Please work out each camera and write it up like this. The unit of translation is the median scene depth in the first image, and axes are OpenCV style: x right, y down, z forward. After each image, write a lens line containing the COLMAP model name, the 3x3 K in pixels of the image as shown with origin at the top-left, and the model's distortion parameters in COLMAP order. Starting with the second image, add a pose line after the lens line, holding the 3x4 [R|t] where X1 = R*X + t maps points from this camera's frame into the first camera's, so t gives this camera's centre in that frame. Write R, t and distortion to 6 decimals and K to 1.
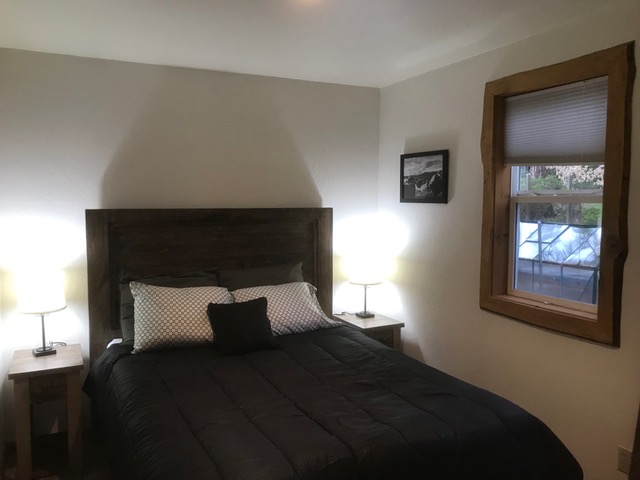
lens RADIAL K [[528.8, 0, 320.0], [0, 528.8, 240.0], [0, 0, 1]] dist [0.041165, 0.000824]
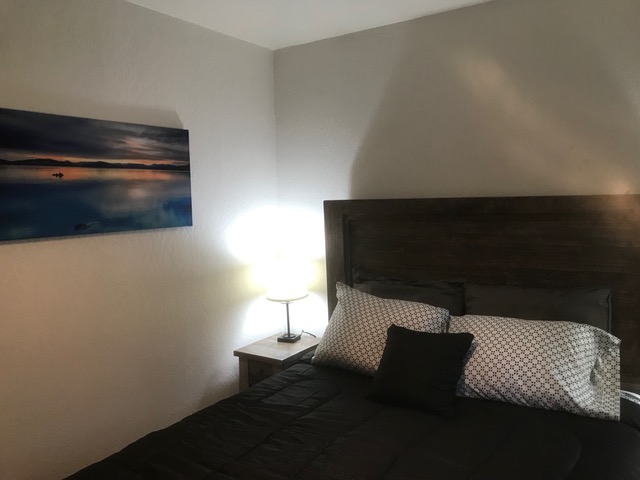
lens RADIAL K [[528.8, 0, 320.0], [0, 528.8, 240.0], [0, 0, 1]] dist [0.041165, 0.000824]
pose [[0.477670, 0.062907, -0.876284, 0.376596], [-0.042752, 0.997916, 0.048335, -0.031007], [0.877499, 0.014374, 0.479364, 0.522712]]
